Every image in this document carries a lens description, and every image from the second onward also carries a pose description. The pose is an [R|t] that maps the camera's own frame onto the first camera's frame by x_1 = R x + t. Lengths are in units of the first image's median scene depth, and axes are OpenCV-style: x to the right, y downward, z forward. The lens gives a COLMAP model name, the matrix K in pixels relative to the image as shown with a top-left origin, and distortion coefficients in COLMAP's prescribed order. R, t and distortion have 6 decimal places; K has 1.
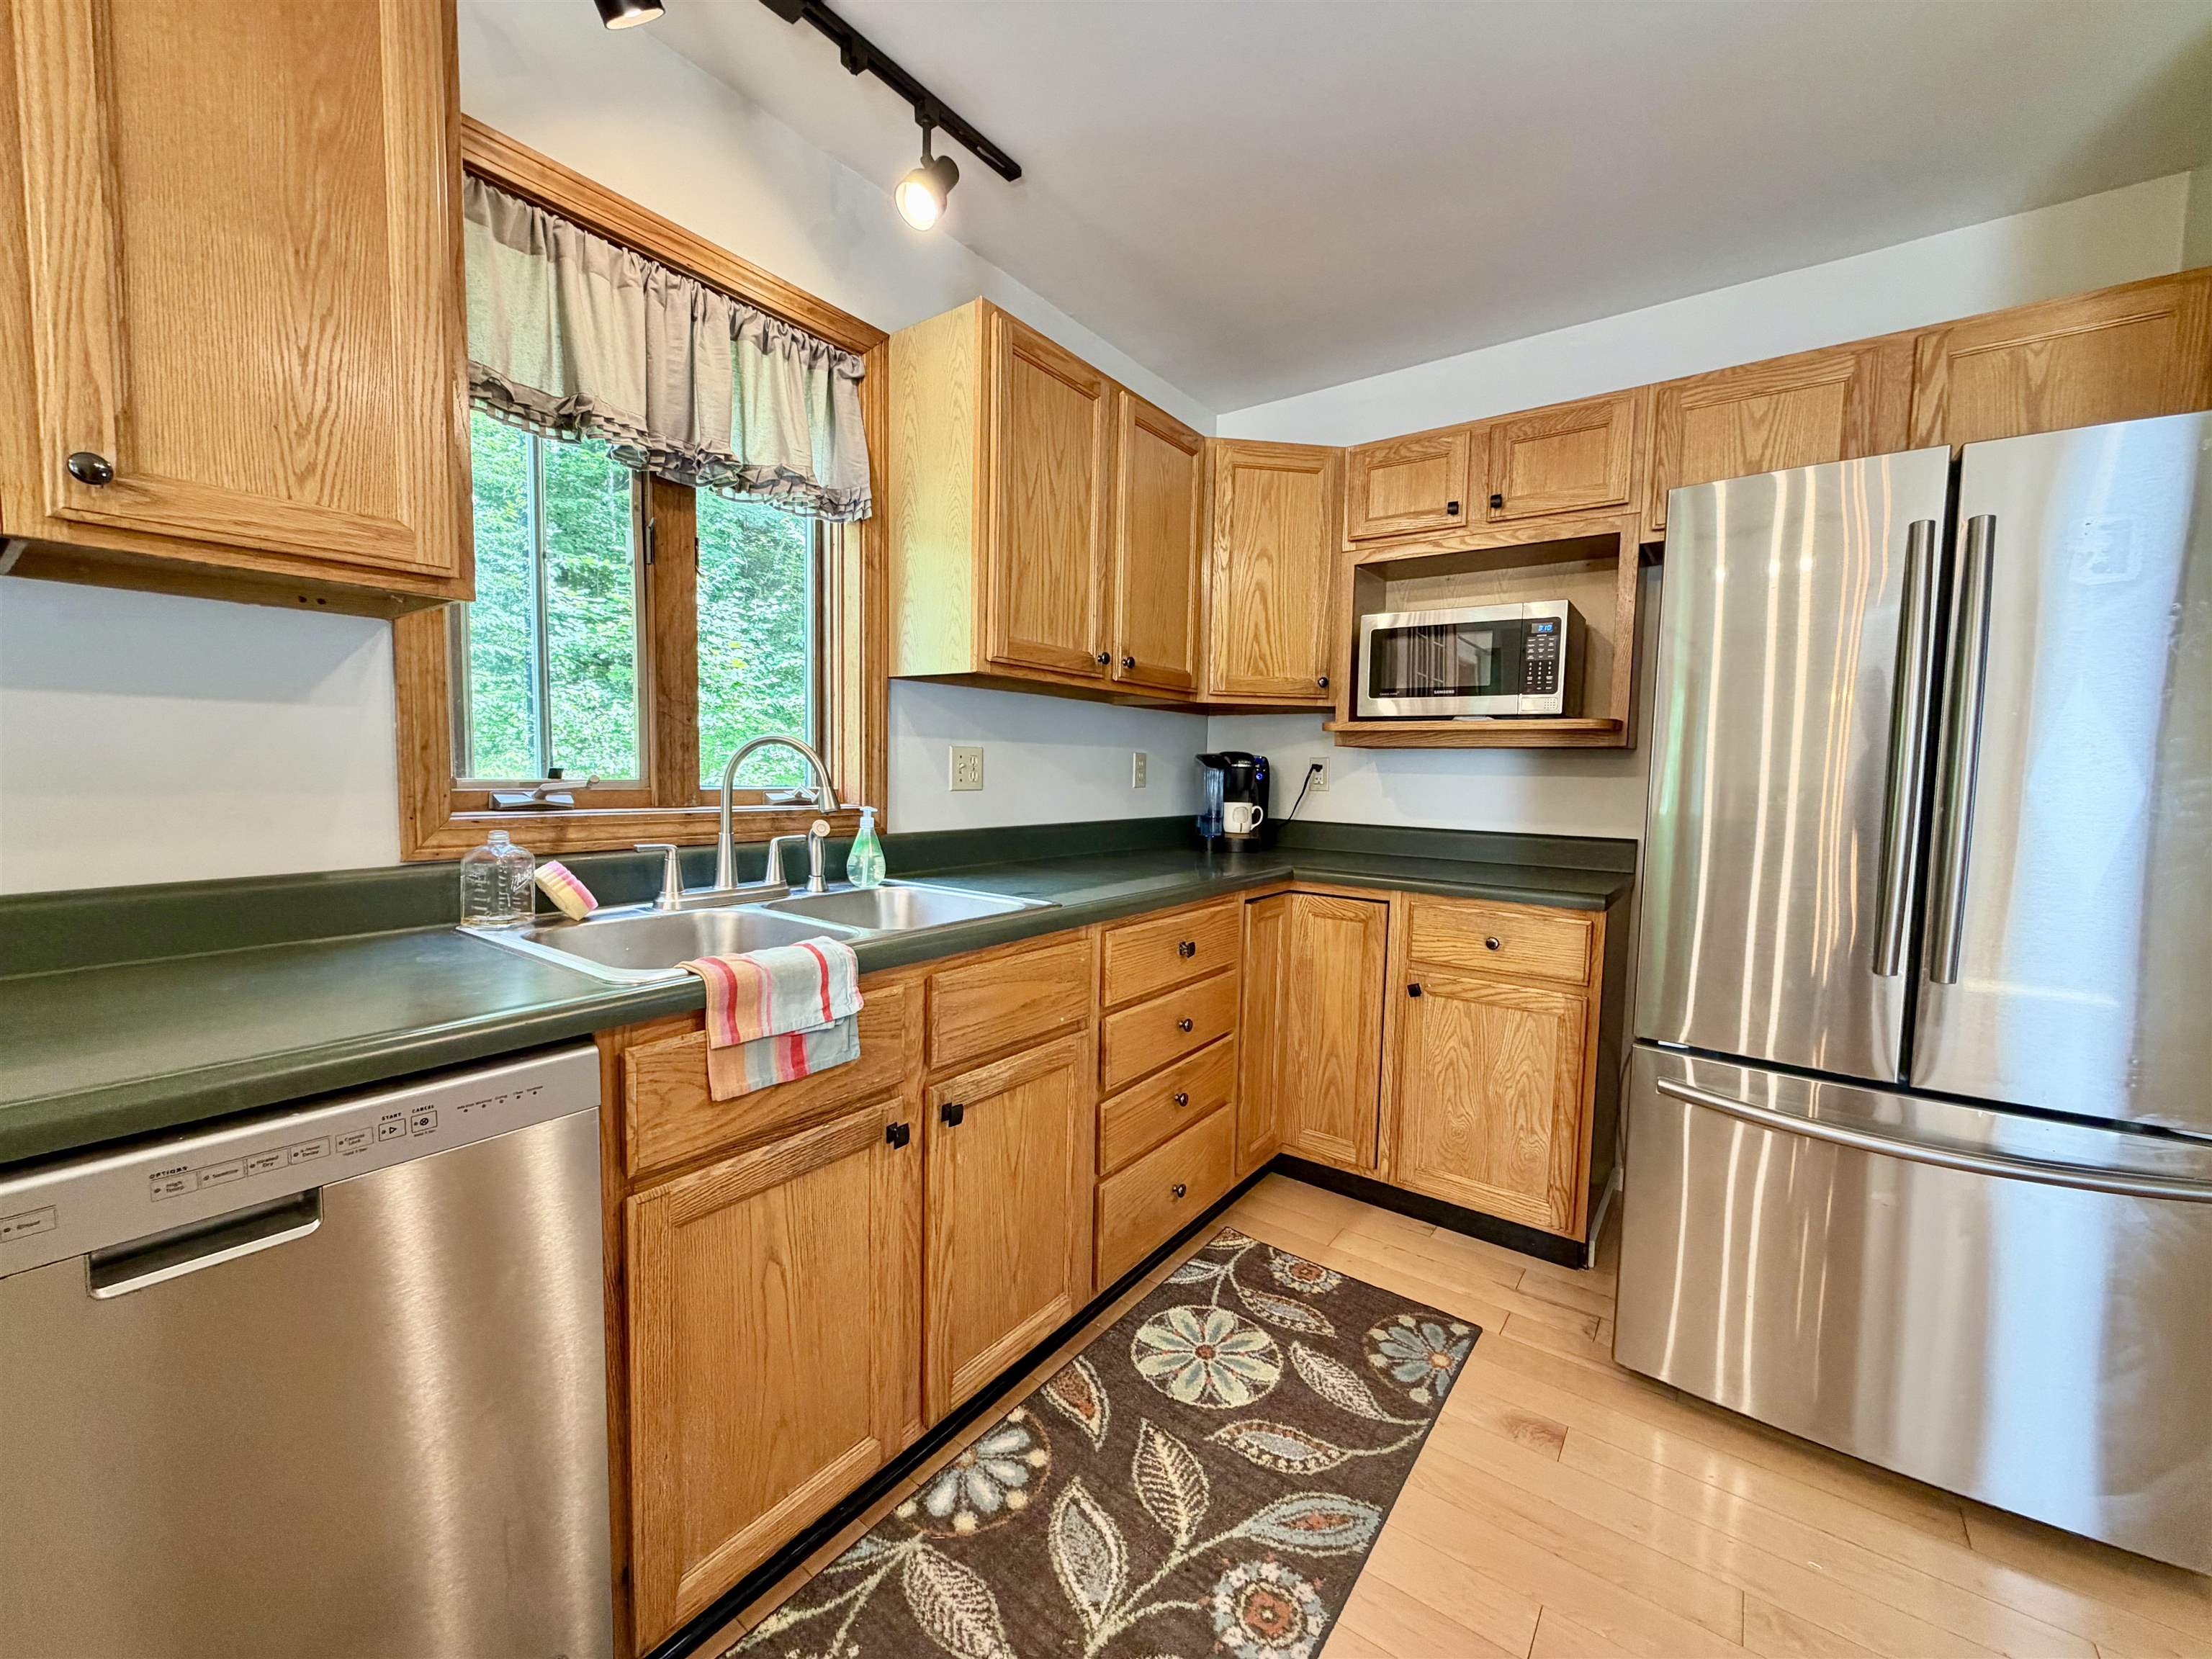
lens RADIAL K [[881.2, 0, 1090.5], [0, 881.2, 828.9], [0, 0, 1]] dist [-0.002979, -0.000315]
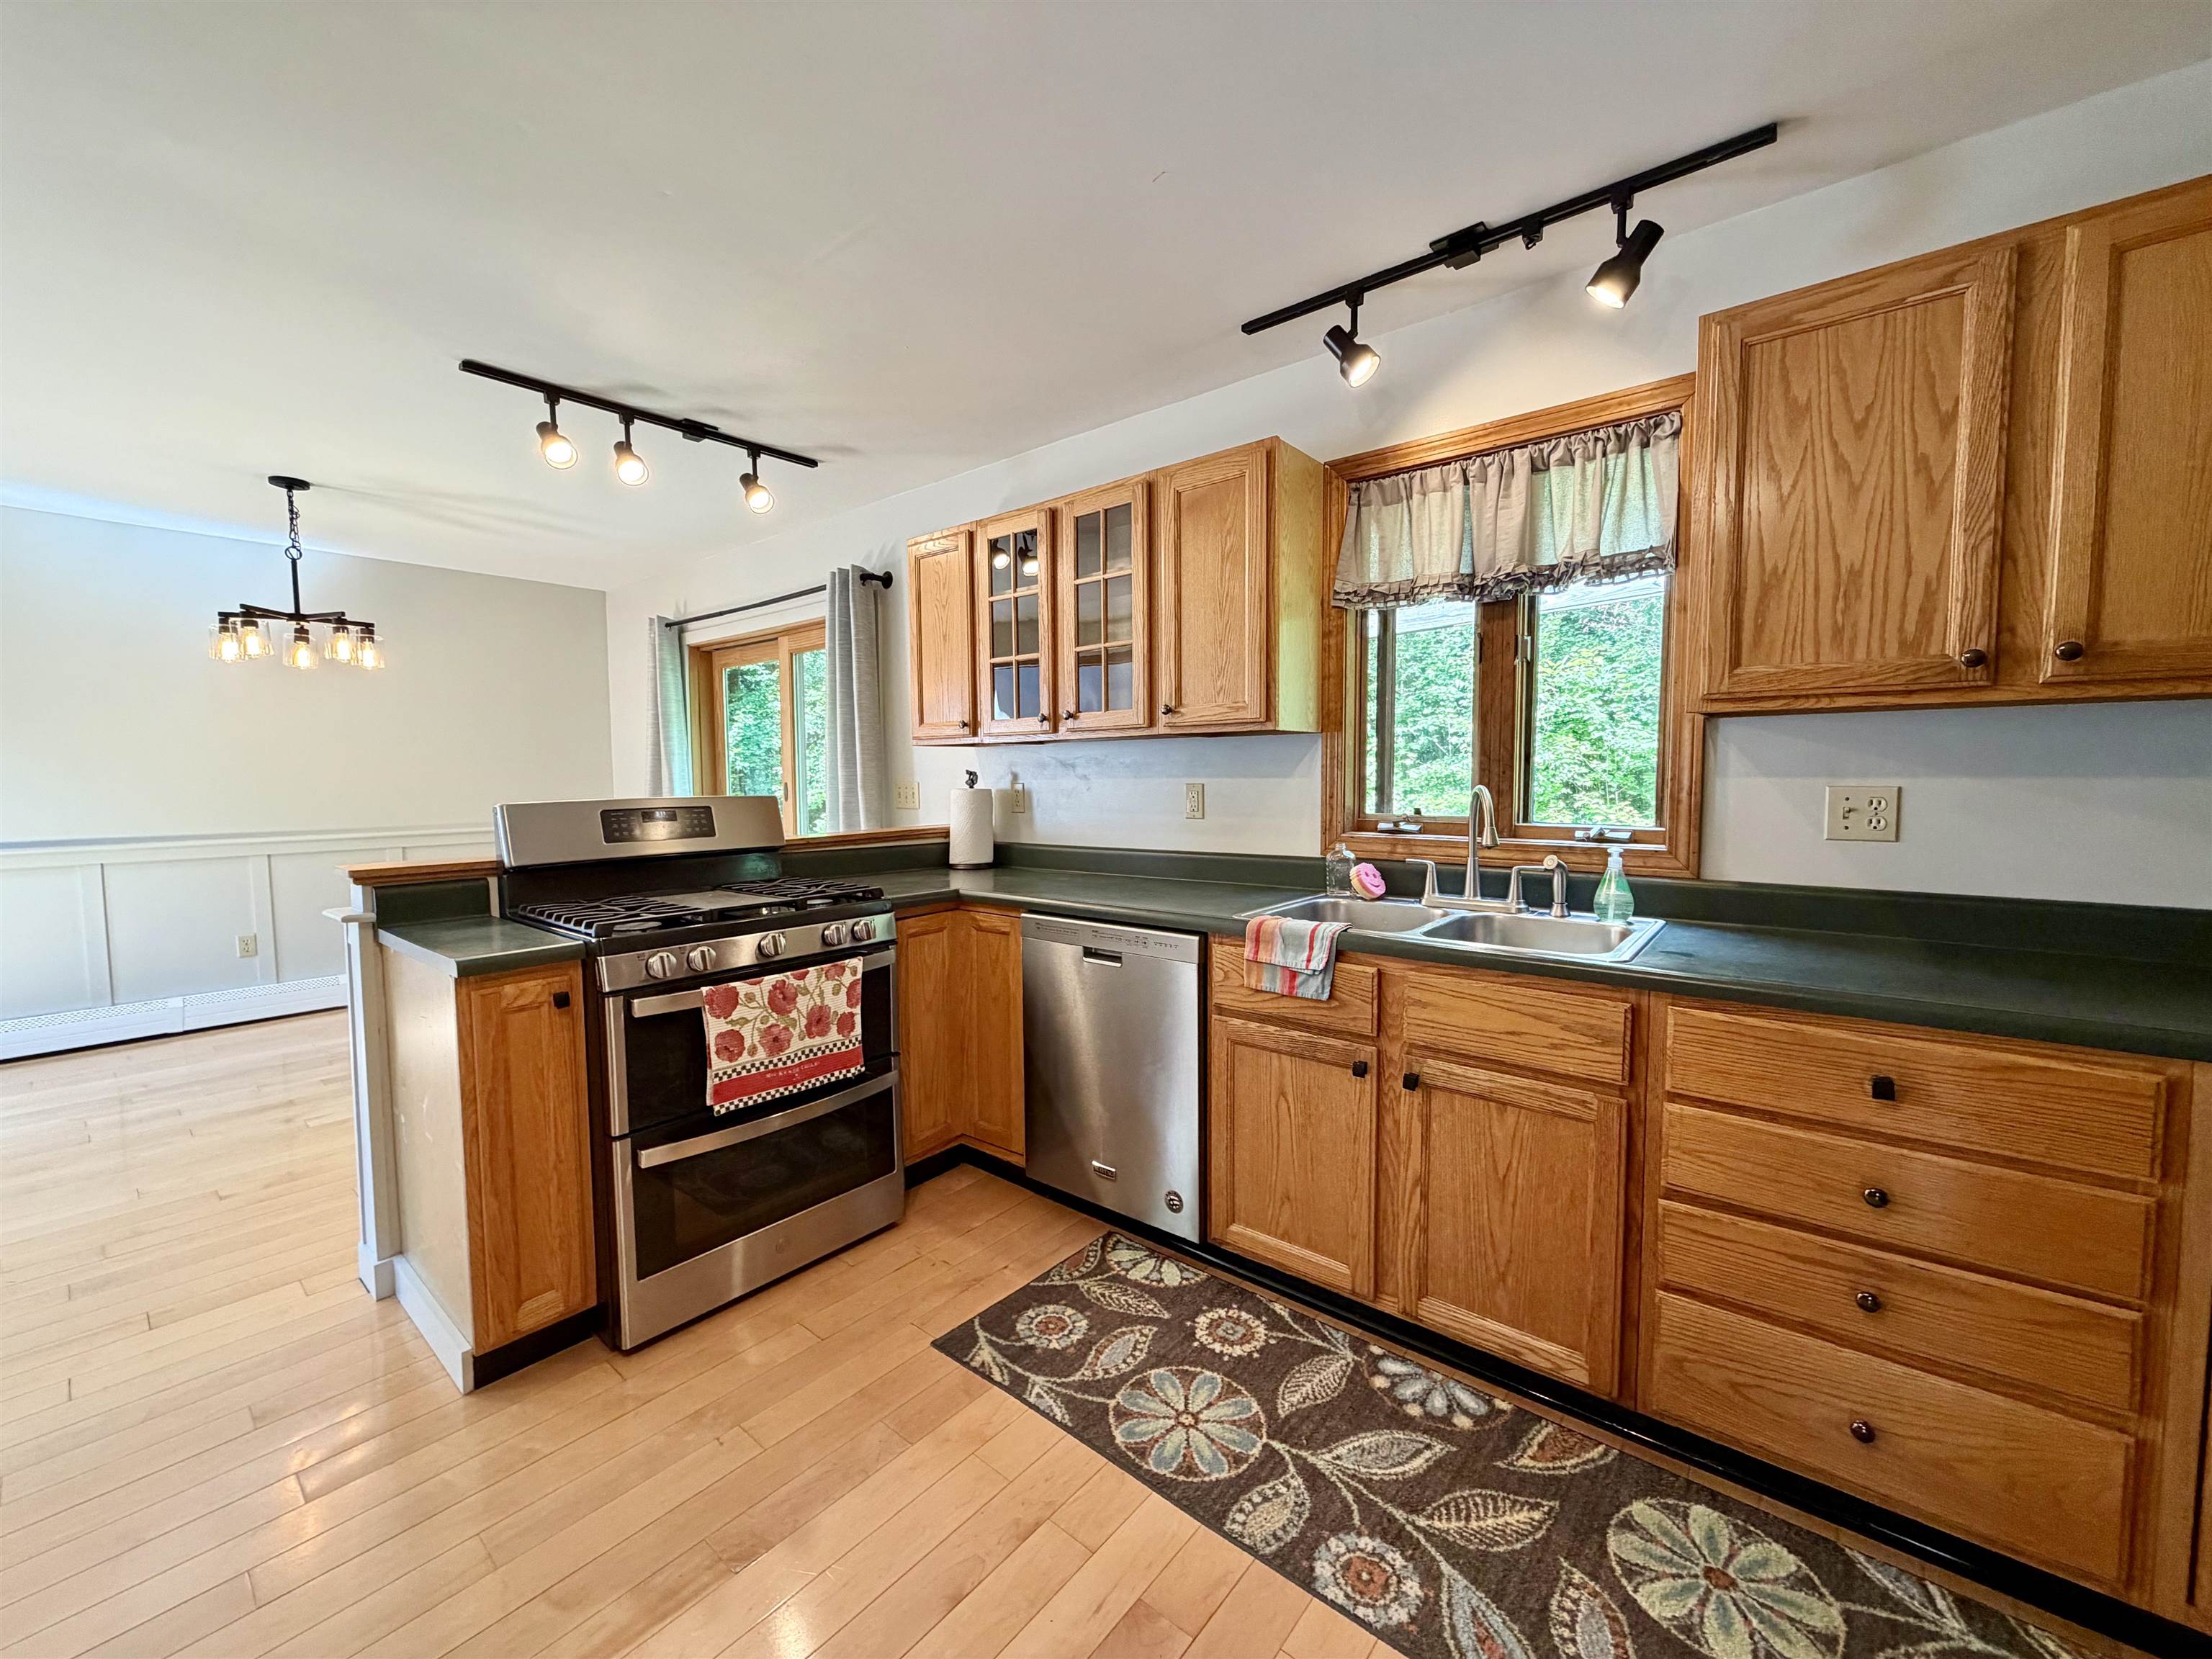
lens RADIAL K [[881.2, 0, 1097.8], [0, 881.2, 828.2], [0, 0, 1]] dist [-0.002979, -0.000315]
pose [[-0.059334, 0.047383, -0.997113, 1.132847], [-0.060176, 0.996886, 0.050953, -0.087380], [0.996423, 0.063026, -0.056298, 0.575115]]
